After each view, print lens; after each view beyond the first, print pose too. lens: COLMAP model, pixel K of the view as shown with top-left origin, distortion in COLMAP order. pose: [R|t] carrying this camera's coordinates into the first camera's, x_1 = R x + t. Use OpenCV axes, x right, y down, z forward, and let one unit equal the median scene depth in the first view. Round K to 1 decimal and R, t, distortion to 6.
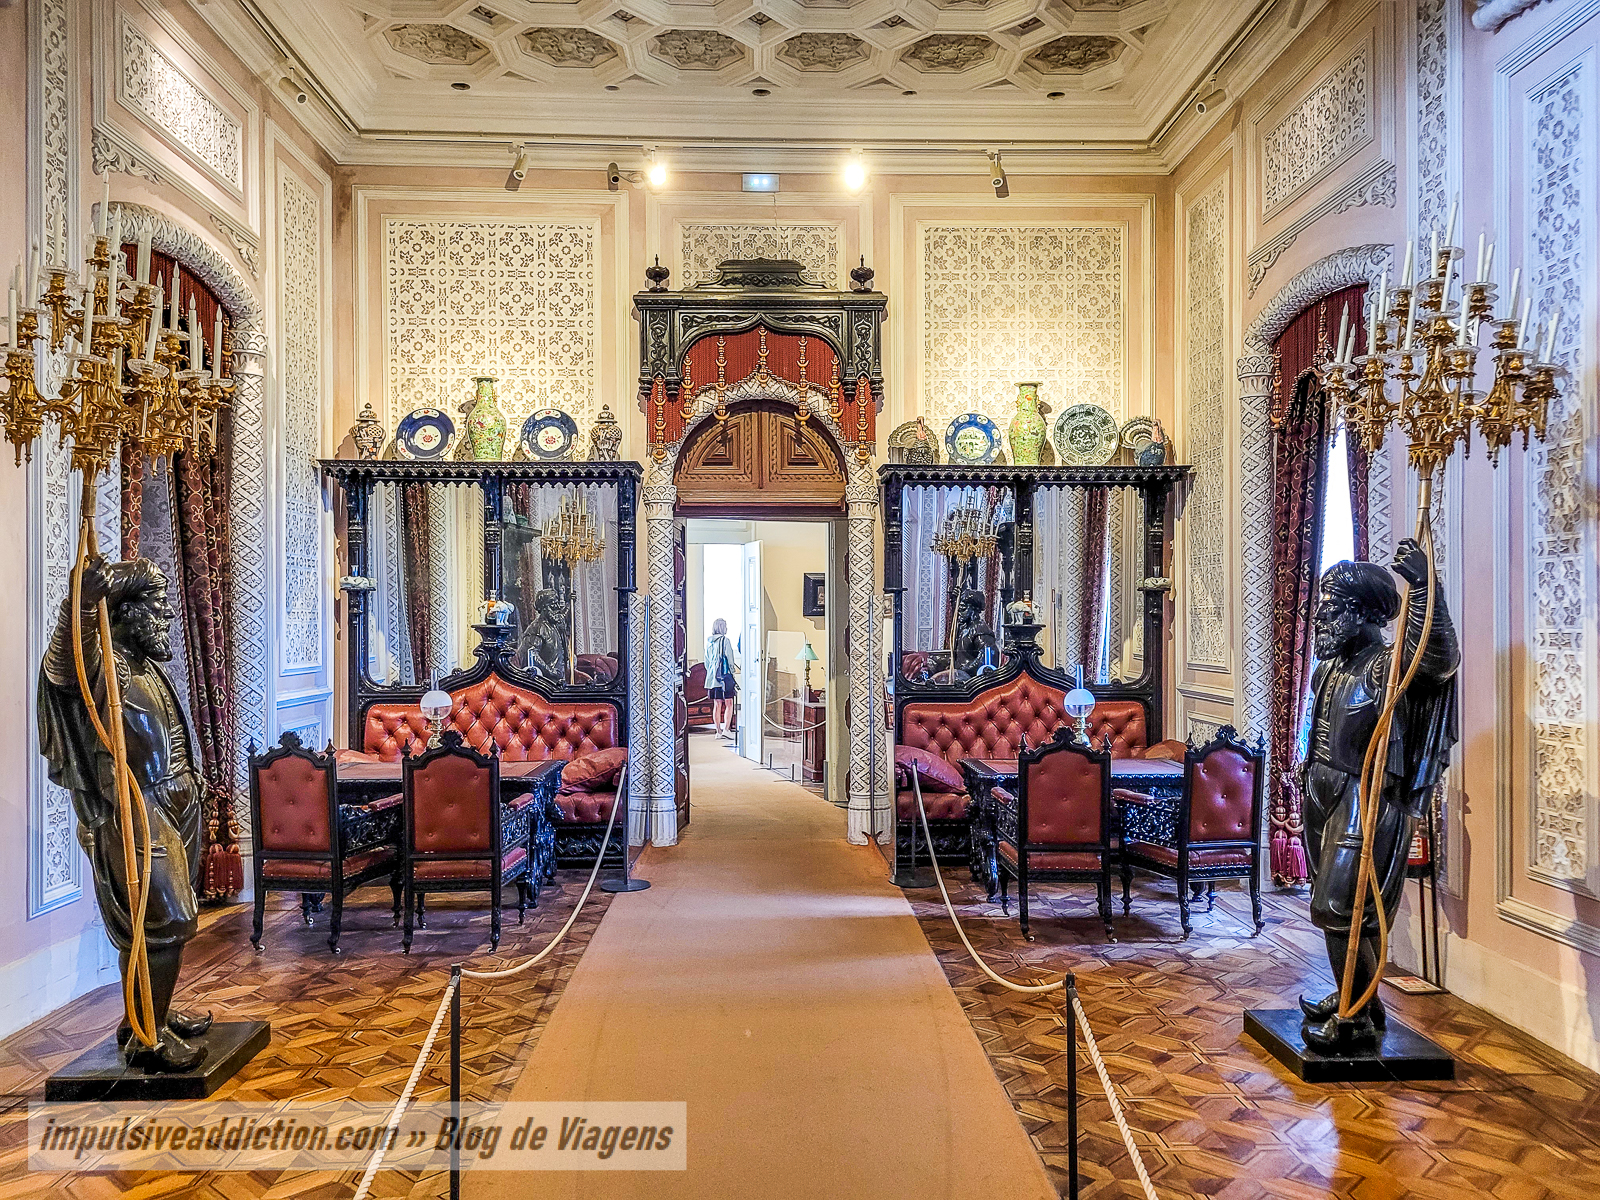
lens RADIAL K [[1225.8, 0, 798.6], [0, 1225.8, 603.1], [0, 0, 1]] dist [0.057612, -0.058513]
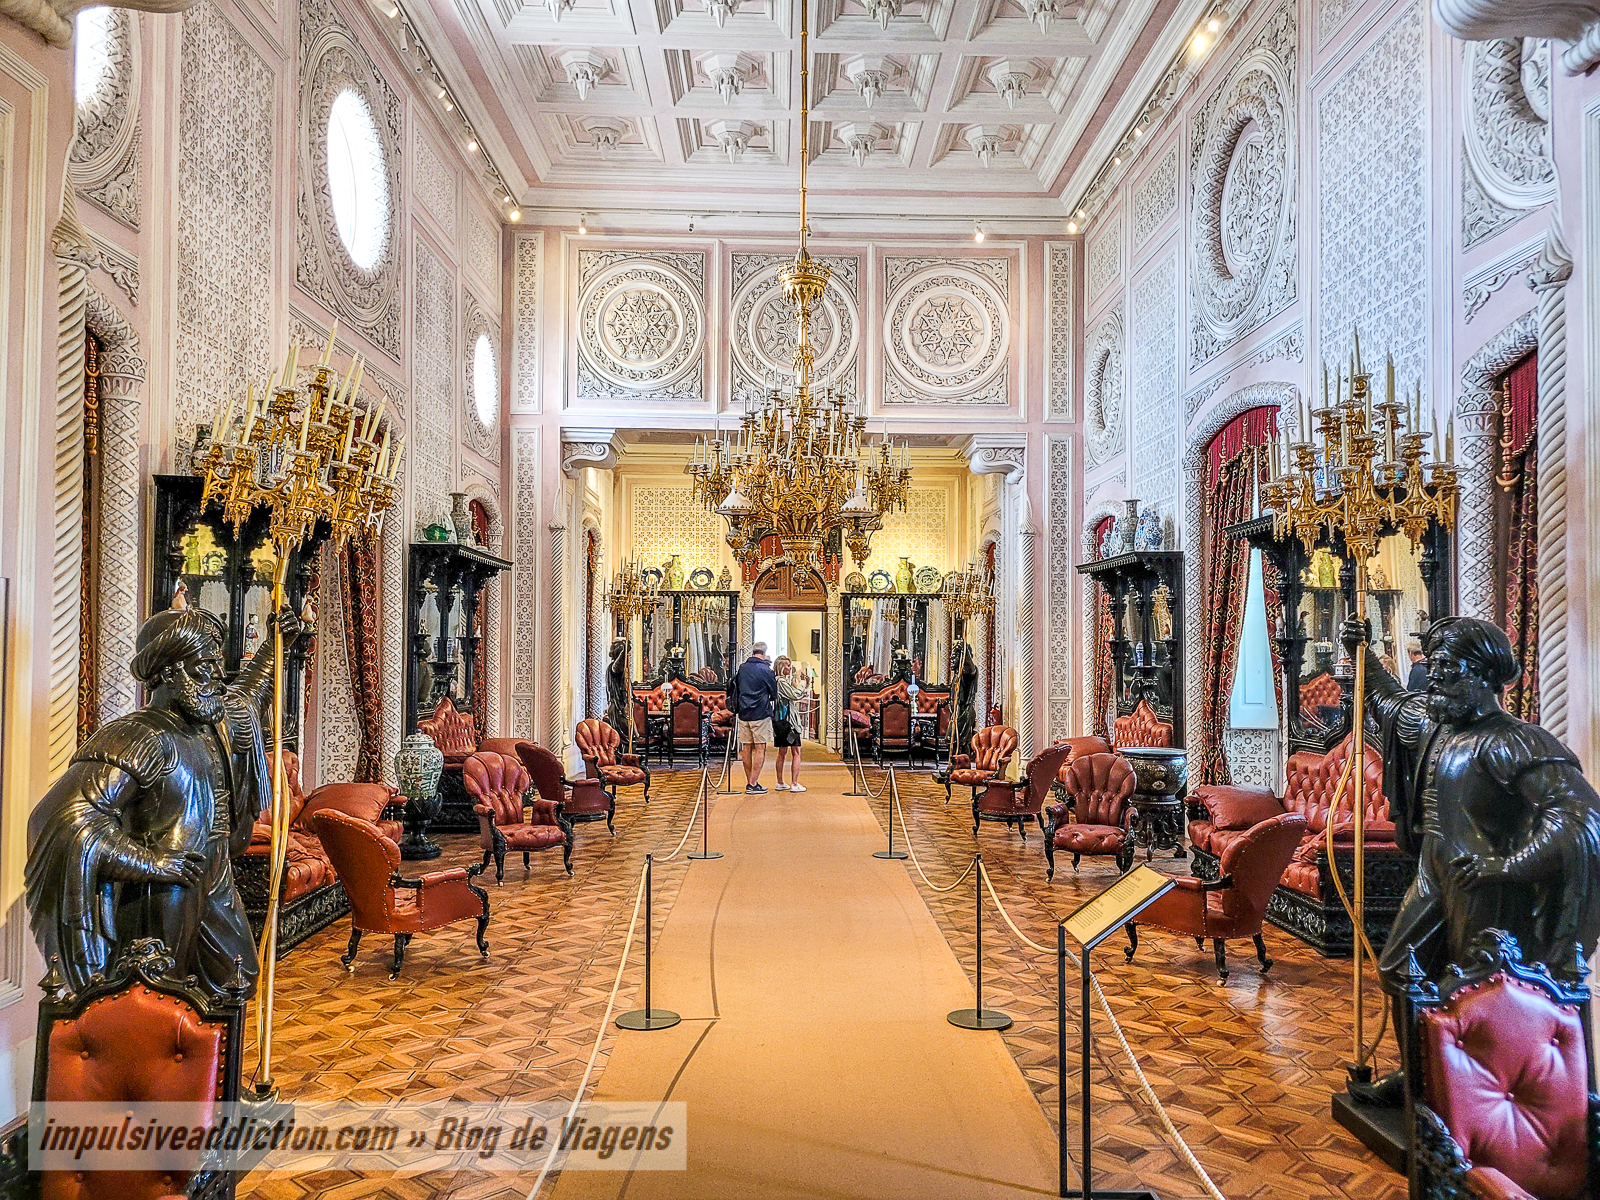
lens RADIAL K [[1225.8, 0, 800.3], [0, 1225.8, 605.4], [0, 0, 1]] dist [0.057612, -0.058513]
pose [[0.999908, 0.008719, -0.010347, 0.013083], [-0.008971, 0.999658, -0.024578, -0.026555], [0.010129, 0.024668, 0.999644, -1.348290]]
